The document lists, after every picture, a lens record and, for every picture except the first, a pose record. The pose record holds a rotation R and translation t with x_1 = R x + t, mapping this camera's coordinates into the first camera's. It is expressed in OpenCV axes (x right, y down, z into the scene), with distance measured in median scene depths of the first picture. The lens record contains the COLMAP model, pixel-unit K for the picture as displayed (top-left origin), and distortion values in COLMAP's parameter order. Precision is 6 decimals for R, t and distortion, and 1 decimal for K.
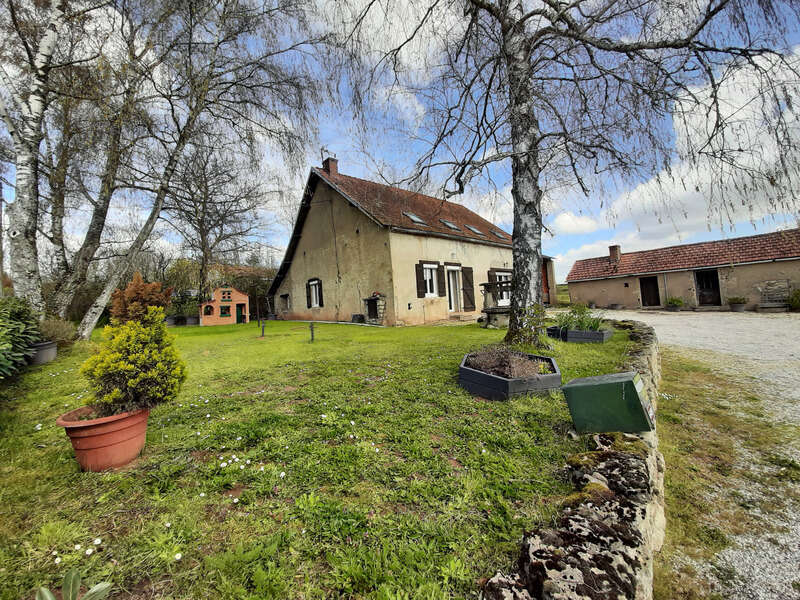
lens RADIAL K [[312.1, 0, 397.8], [0, 312.1, 294.3], [0, 0, 1]] dist [-0.021146, 0.000050]
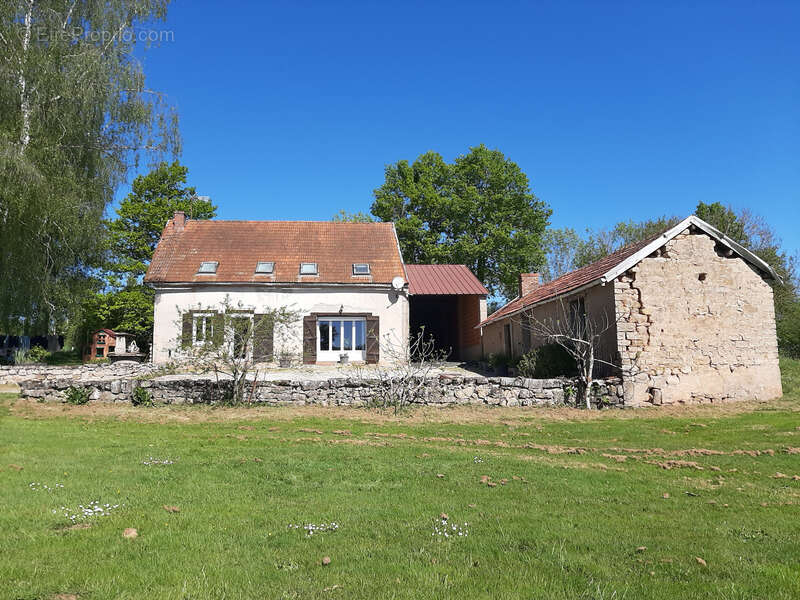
lens RADIAL K [[613.6, 0, 394.9], [0, 613.6, 296.2], [0, 0, 1]] dist [0.071914, -0.153810]
pose [[0.820776, -0.017780, -0.570974, 1.917979], [-0.017433, 0.998270, -0.056146, -0.052949], [0.570985, 0.056037, 0.819046, -0.335477]]
